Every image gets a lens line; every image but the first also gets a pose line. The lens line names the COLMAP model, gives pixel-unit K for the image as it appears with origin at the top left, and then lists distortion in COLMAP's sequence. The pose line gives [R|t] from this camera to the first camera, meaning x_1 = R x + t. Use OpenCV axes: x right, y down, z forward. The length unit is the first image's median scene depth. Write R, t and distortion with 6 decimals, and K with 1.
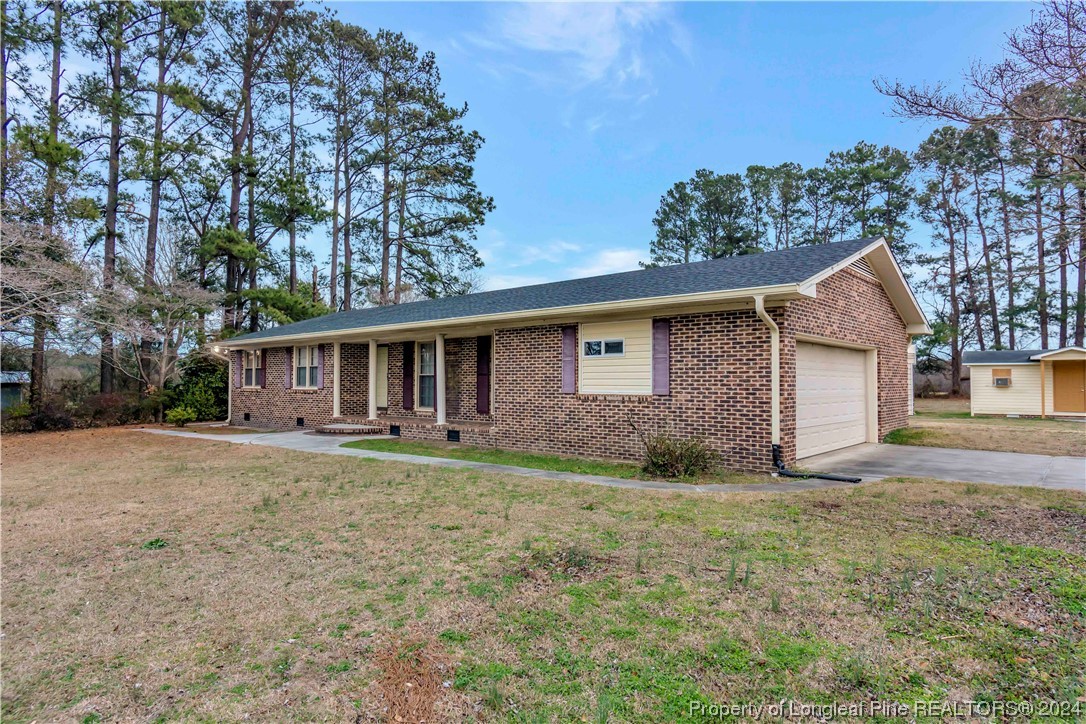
lens RADIAL K [[614.4, 0, 557.3], [0, 614.4, 361.1], [0, 0, 1]] dist [0.004849, -0.006291]
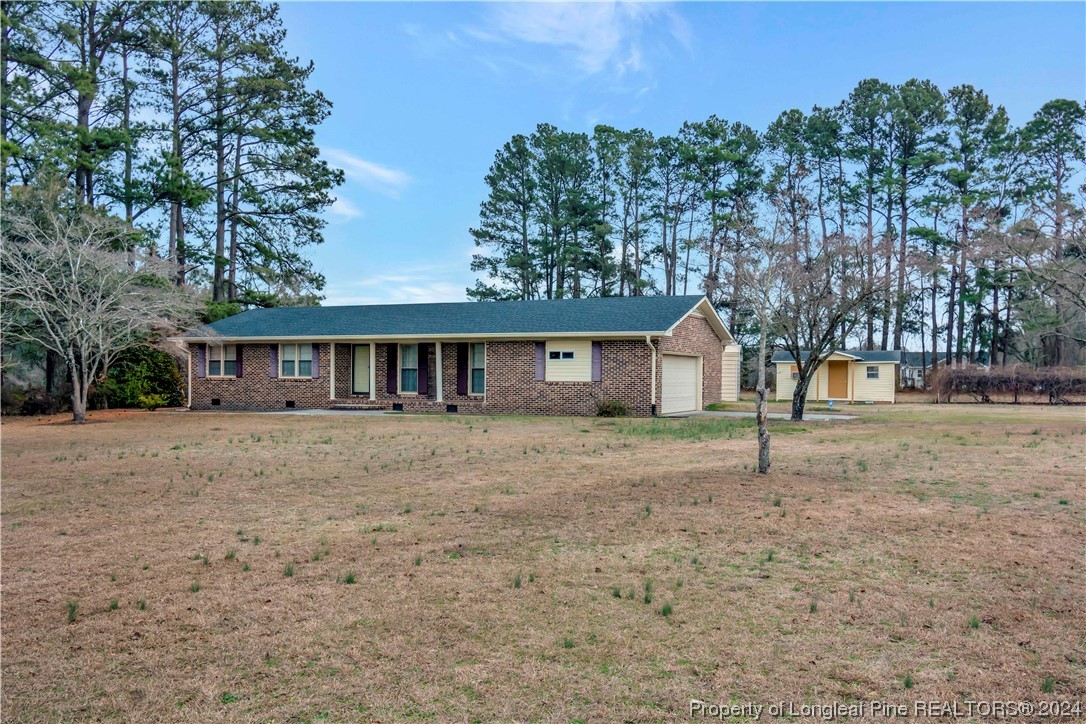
lens RADIAL K [[883.9, 0, 586.9], [0, 883.9, 388.1], [0, 0, 1]] dist [0.010707, -0.013477]
pose [[0.950700, -0.000216, 0.310112, -0.165507], [-0.016005, 0.998633, 0.049762, -0.014066], [-0.309699, -0.052272, 0.949397, -0.373237]]
